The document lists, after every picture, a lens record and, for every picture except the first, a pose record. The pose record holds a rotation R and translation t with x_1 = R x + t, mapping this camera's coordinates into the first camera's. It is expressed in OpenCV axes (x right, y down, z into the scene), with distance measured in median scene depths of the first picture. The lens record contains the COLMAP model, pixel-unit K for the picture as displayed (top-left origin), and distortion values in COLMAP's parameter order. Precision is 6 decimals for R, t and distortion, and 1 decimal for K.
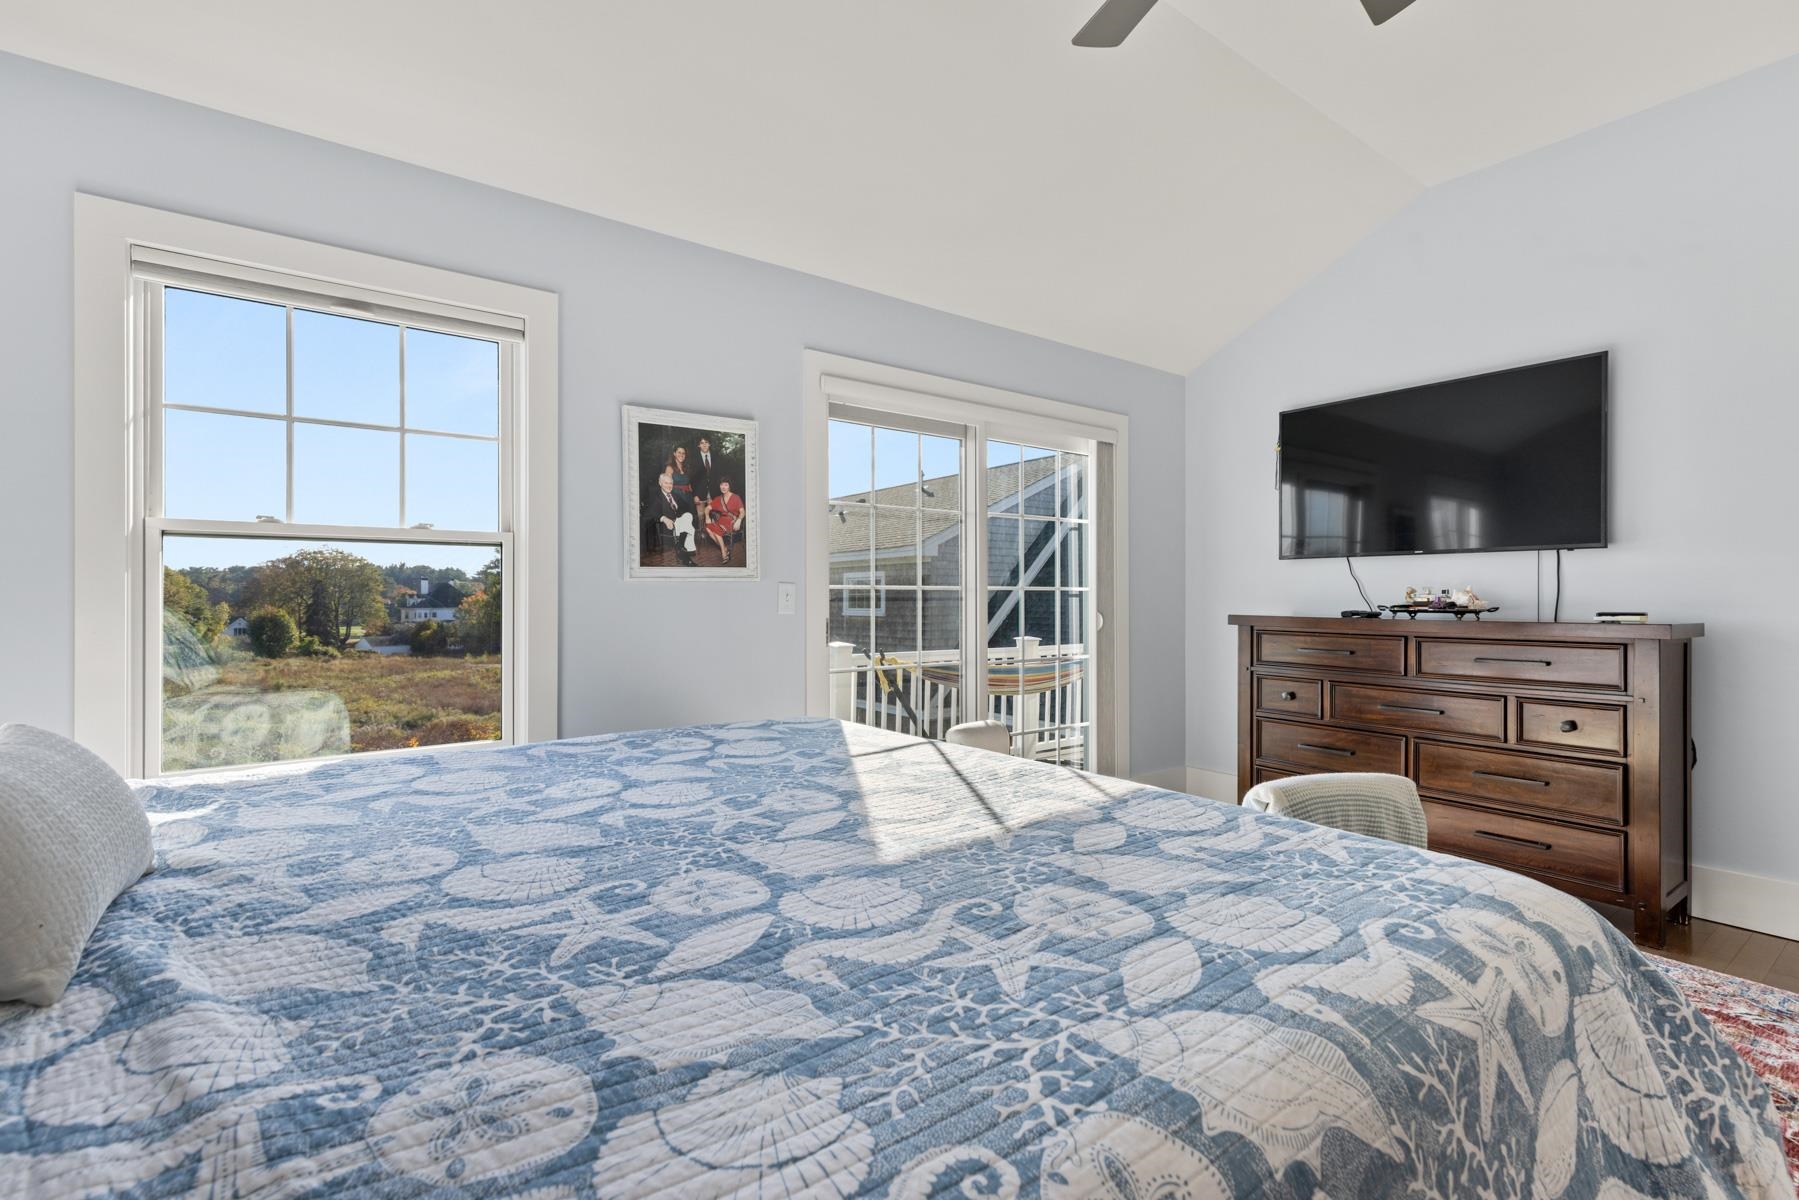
lens RADIAL K [[812.7, 0, 917.0], [0, 812.7, 595.9], [0, 0, 1]] dist [0.003707, 0.000602]
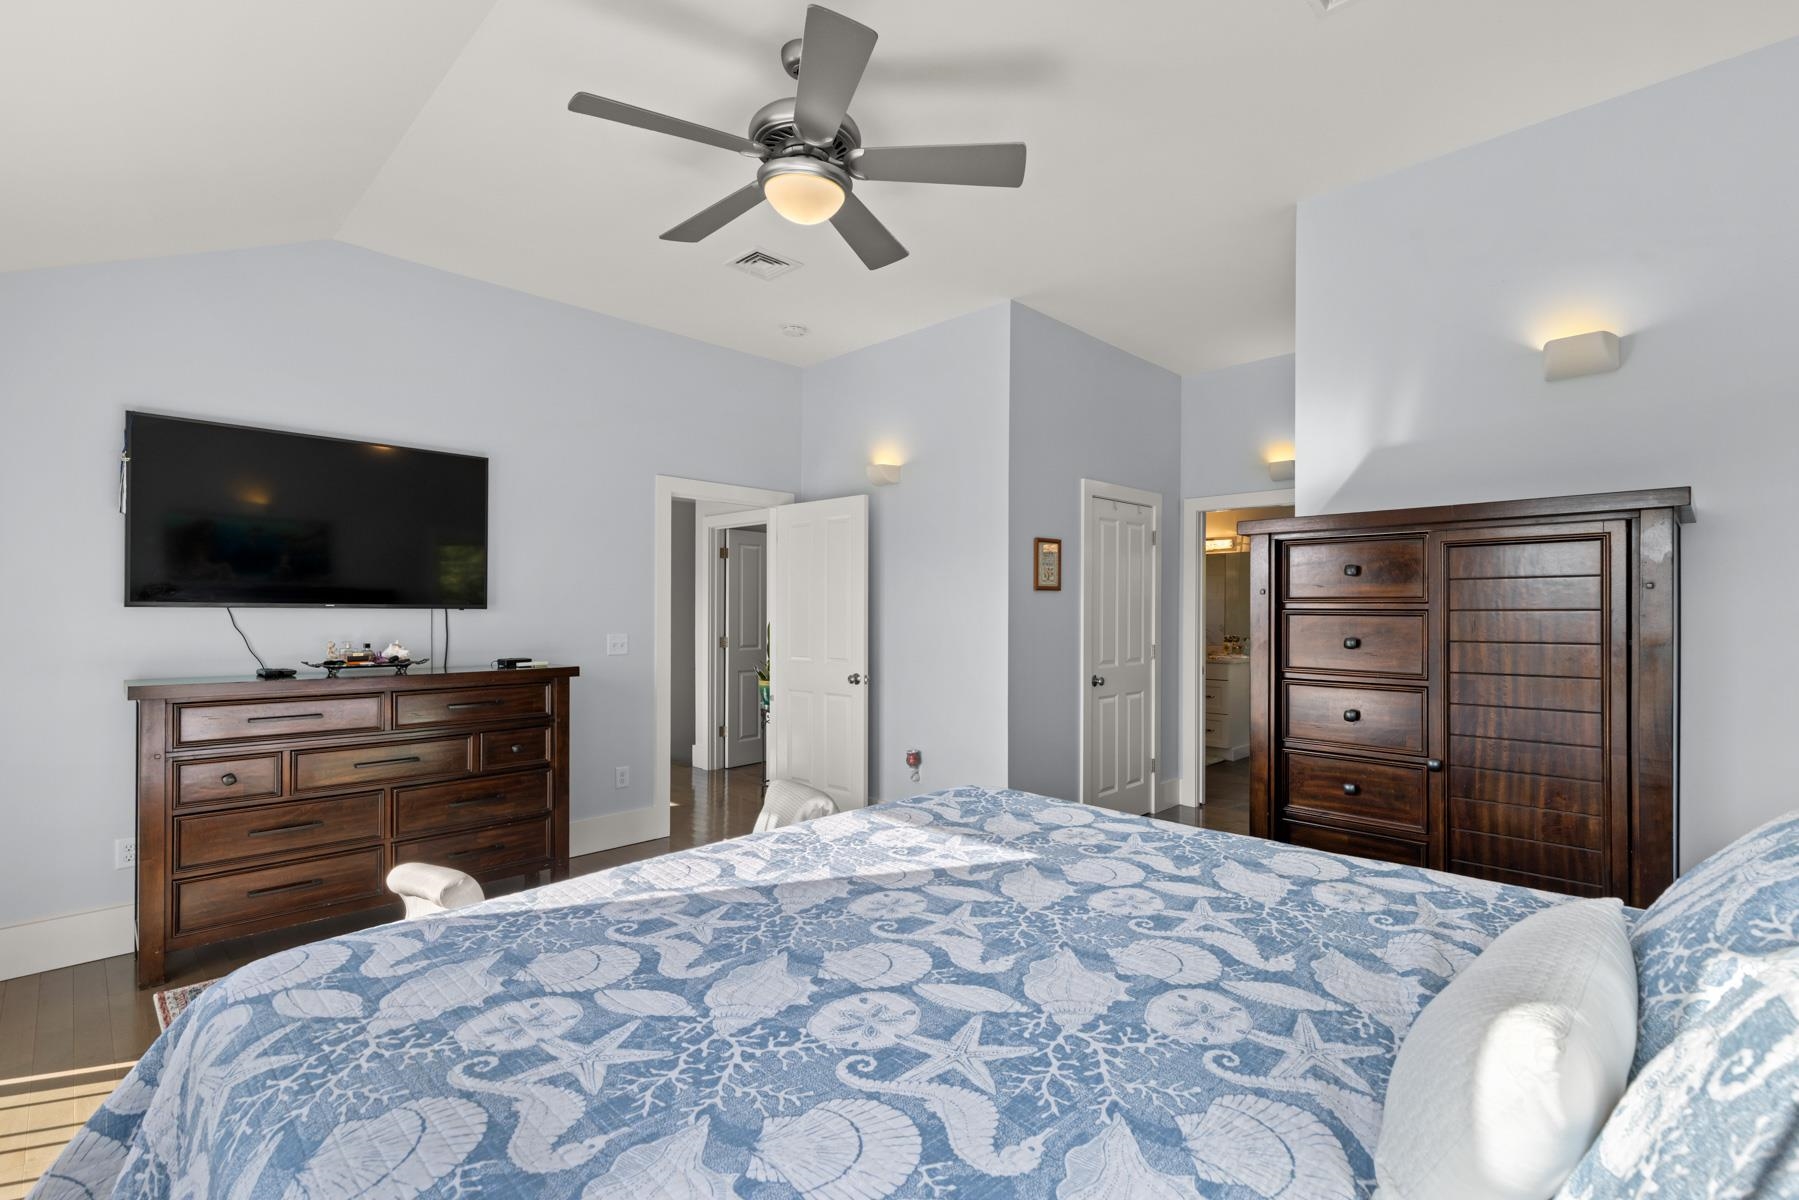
lens RADIAL K [[812.7, 0, 914.5], [0, 812.7, 607.1], [0, 0, 1]] dist [0.003707, 0.000602]
pose [[-0.160382, 0.005839, 0.987038, -1.597542], [-0.008029, 0.999942, -0.007220, -0.167727], [-0.987022, -0.009083, -0.160326, 1.535908]]
